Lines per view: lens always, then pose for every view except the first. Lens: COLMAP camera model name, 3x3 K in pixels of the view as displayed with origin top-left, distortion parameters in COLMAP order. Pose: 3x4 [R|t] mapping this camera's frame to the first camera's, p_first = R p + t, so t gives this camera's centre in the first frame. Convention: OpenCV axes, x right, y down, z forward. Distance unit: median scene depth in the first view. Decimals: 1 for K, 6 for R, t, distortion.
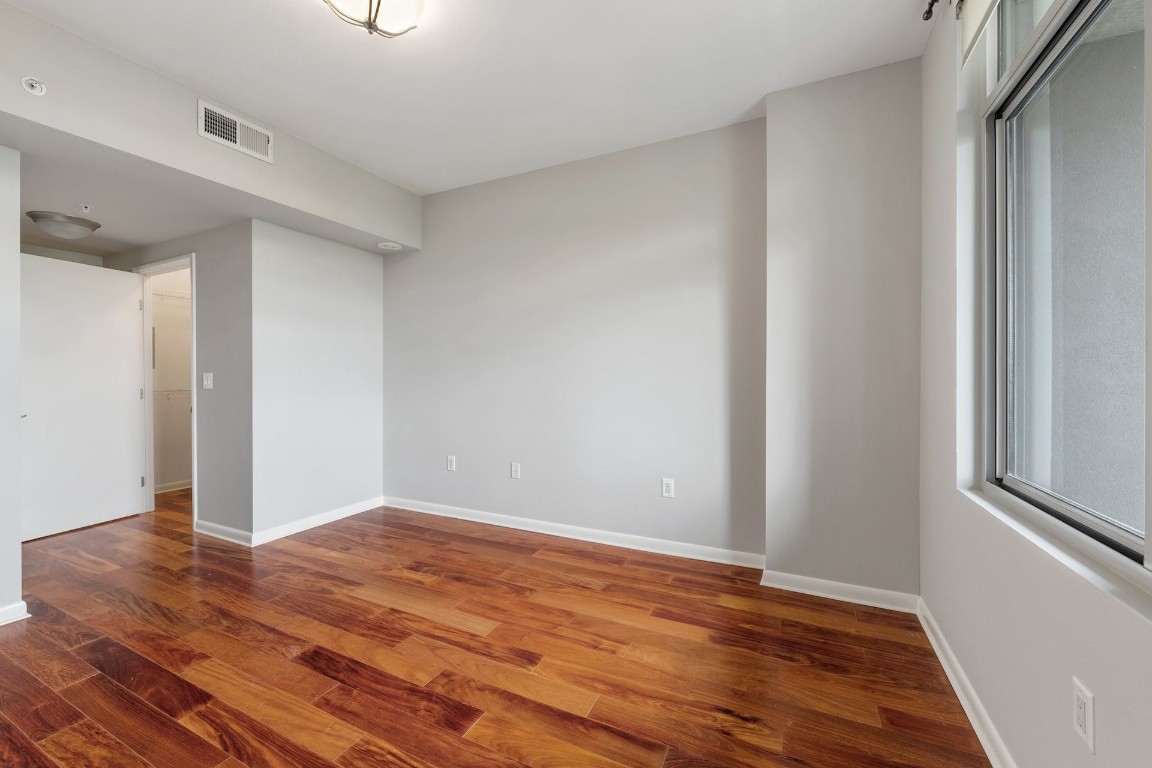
lens RADIAL K [[459.8, 0, 573.5], [0, 459.8, 378.0], [0, 0, 1]] dist [-0.003604, -0.000266]
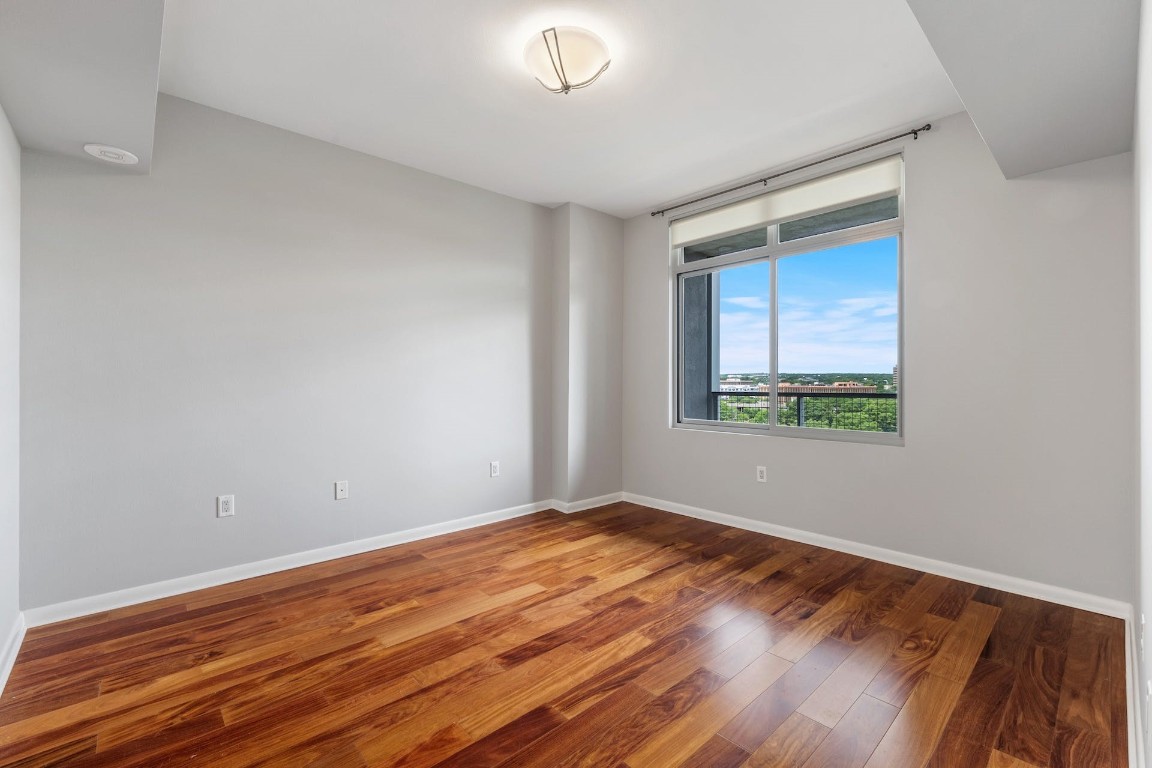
lens RADIAL K [[458.9, 0, 576.0], [0, 458.9, 384.0], [0, 0, 1]] dist [-0.005276, -0.000104]
pose [[0.402303, -0.007151, 0.915479, -1.117639], [0.005850, 0.999969, 0.005240, -0.011269], [-0.915488, 0.003247, 0.402333, 0.348888]]
